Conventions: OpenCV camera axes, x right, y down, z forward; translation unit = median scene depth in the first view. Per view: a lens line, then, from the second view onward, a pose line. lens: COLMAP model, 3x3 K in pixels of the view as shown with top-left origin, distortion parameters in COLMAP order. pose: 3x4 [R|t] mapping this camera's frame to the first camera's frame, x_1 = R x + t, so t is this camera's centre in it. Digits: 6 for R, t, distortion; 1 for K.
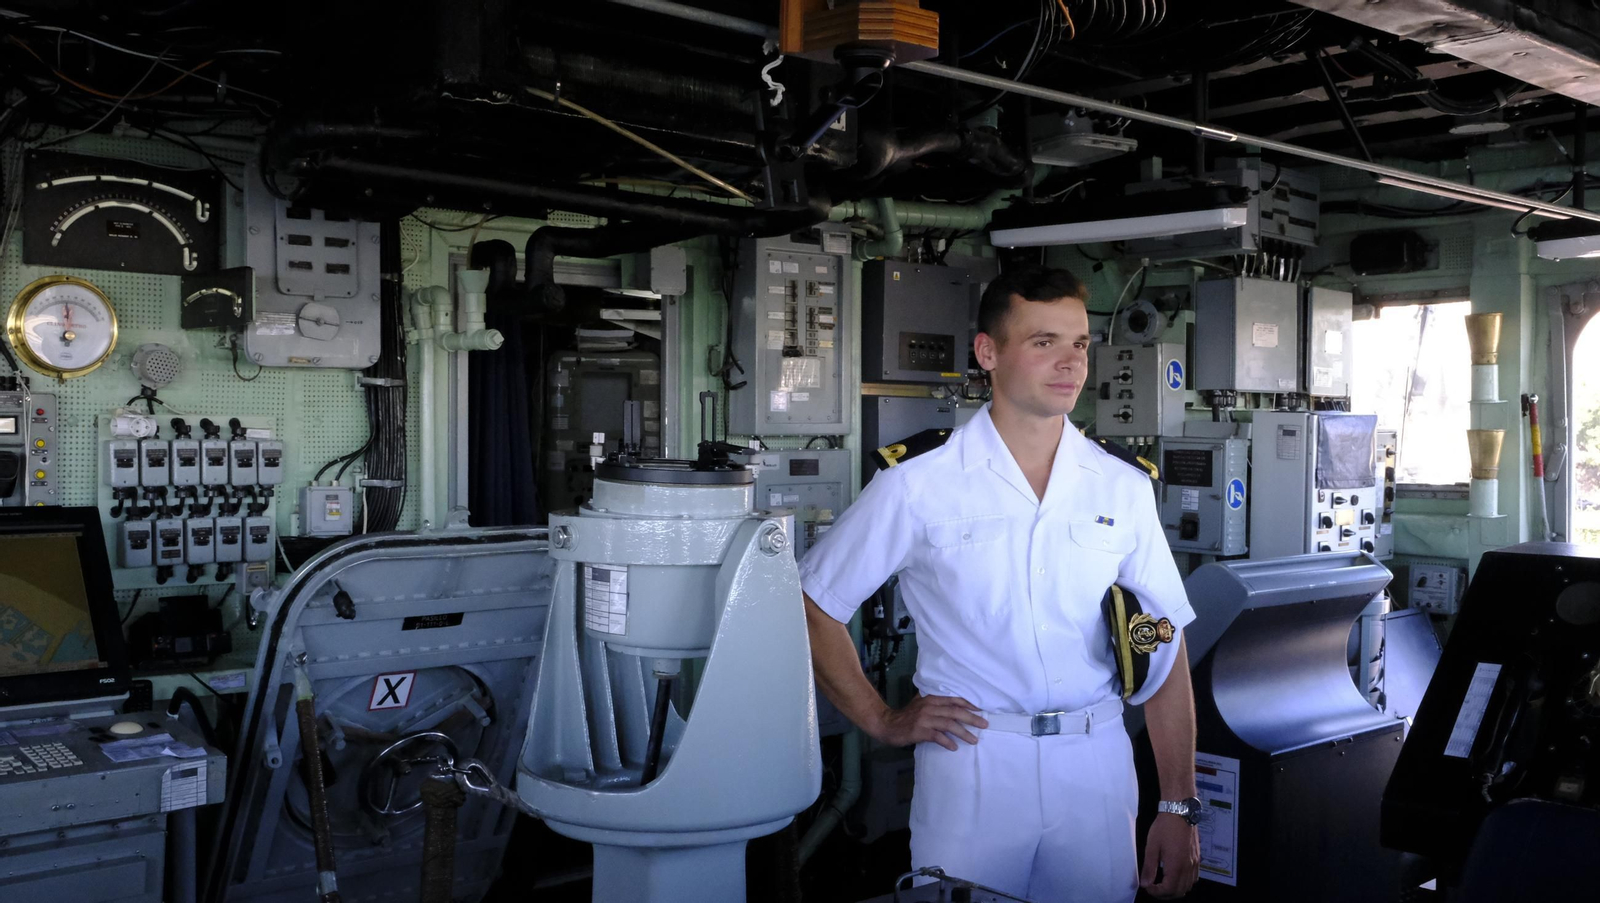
lens RADIAL K [[1622.5, 0, 800.0], [0, 1622.5, 451.5], [0, 0, 1]] dist [-0.000706, 0.011882]
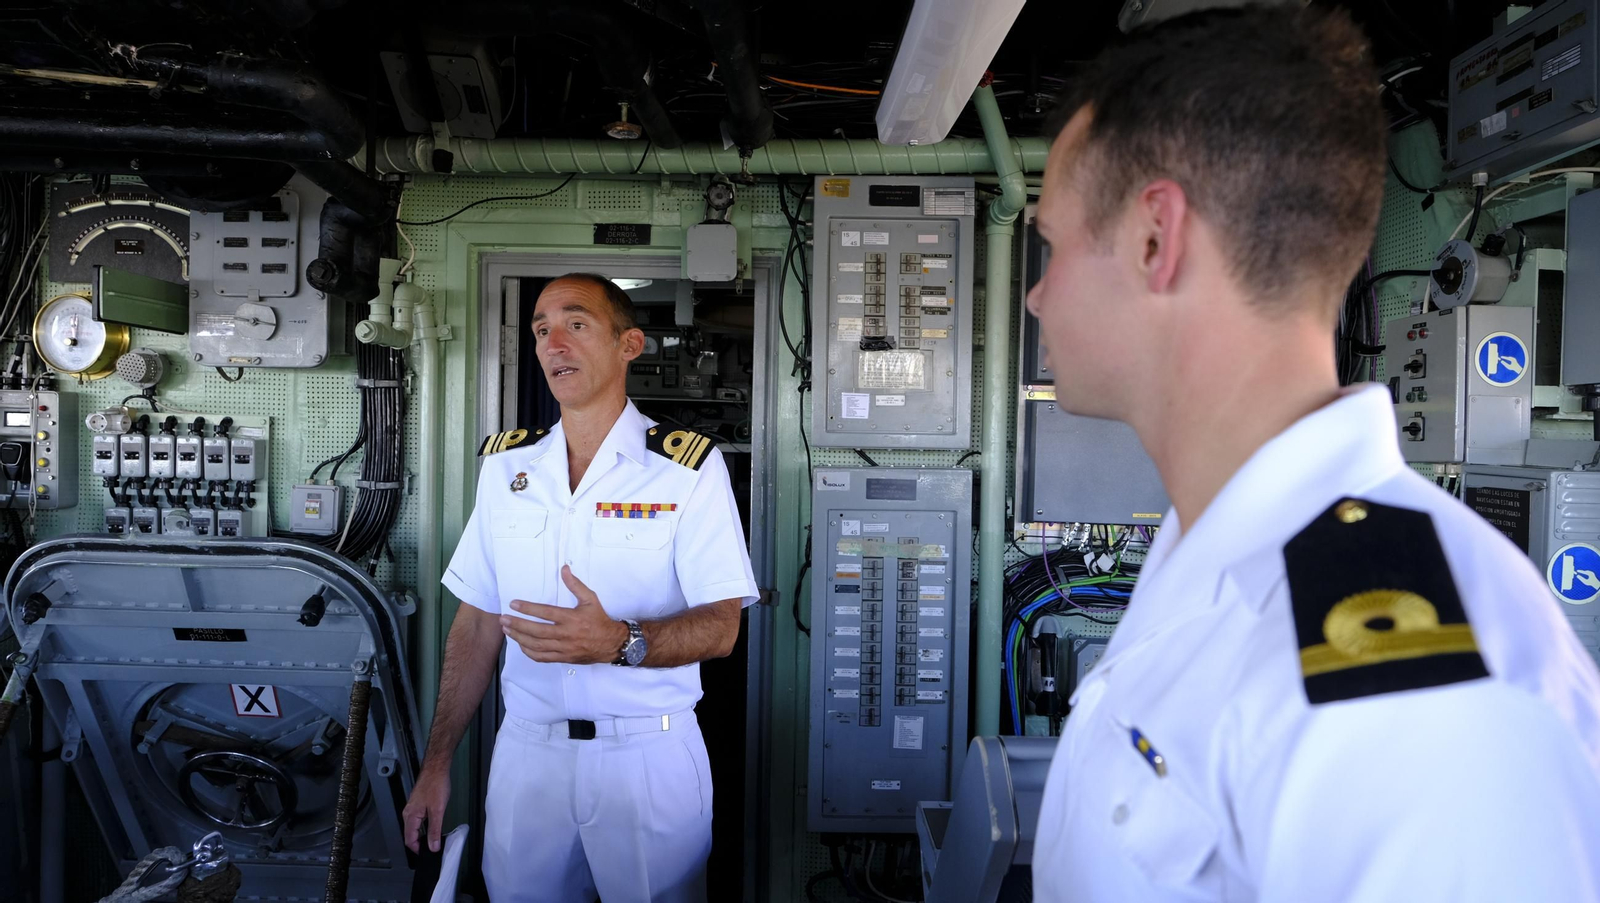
lens RADIAL K [[1090.8, 0, 800.0], [0, 1090.8, 451.5], [0, 0, 1]] dist [-0.011440, -0.002361]
pose [[0.740570, 0.019590, -0.671694, 0.406112], [-0.030386, 0.999529, -0.004350, -0.006198], [0.671292, 0.023632, 0.740816, 0.714657]]
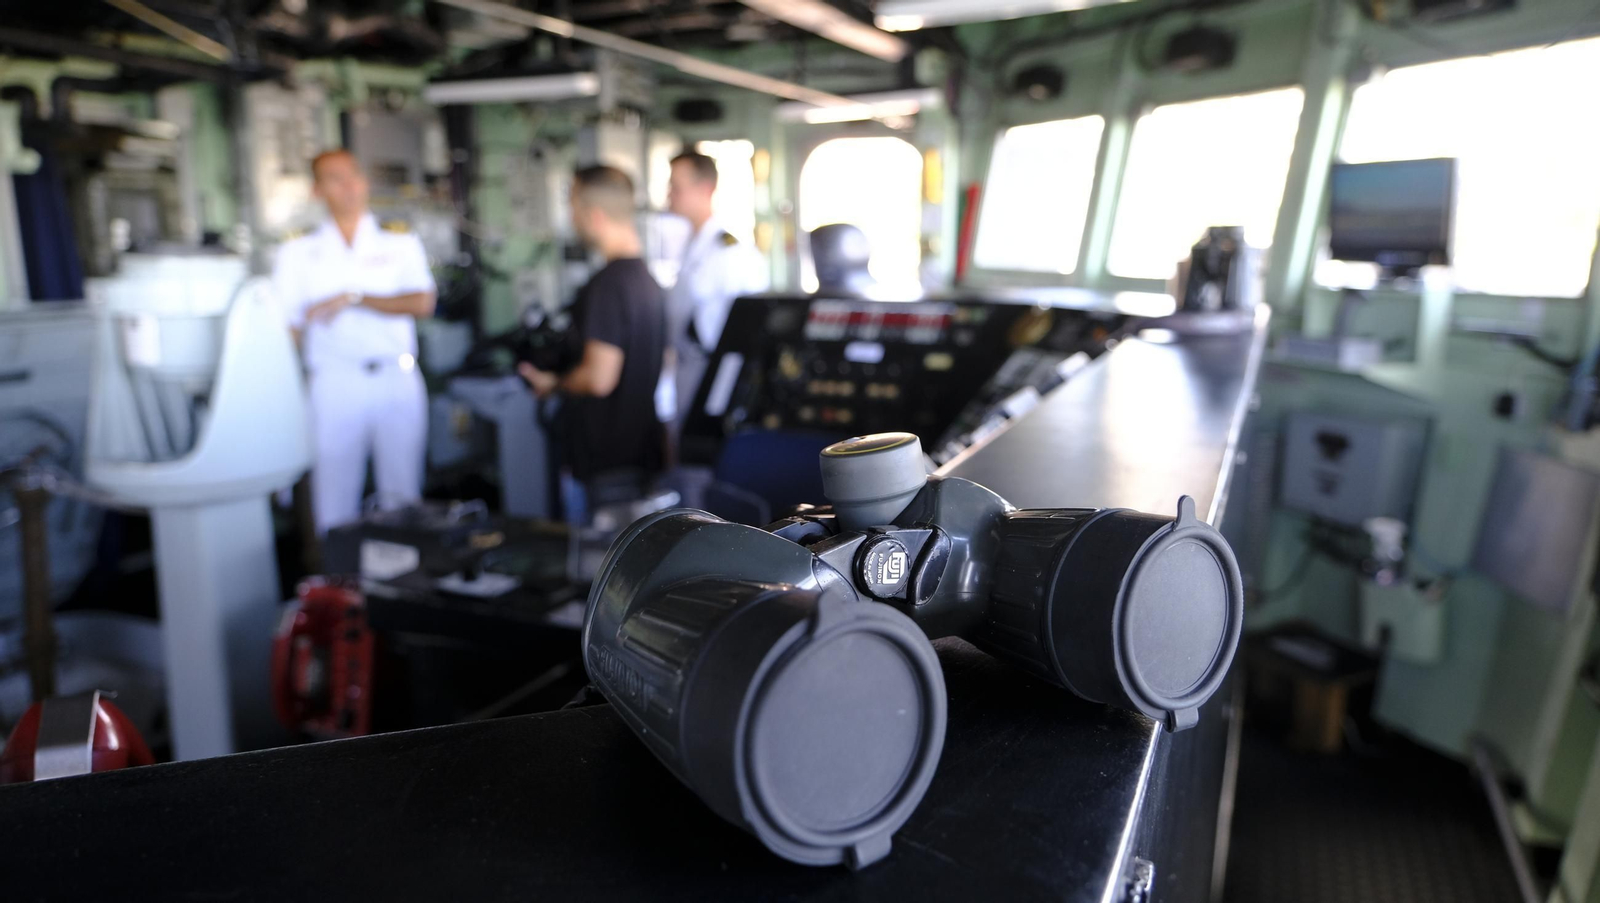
lens RADIAL K [[1090.8, 0, 800.0], [0, 1090.8, 451.5], [0, 0, 1]] dist [-0.011440, -0.002361]
pose [[0.915937, -0.090627, 0.390955, 0.015741], [0.019258, 0.982972, 0.182745, 0.012296], [-0.400859, -0.159854, 0.902086, -0.064226]]
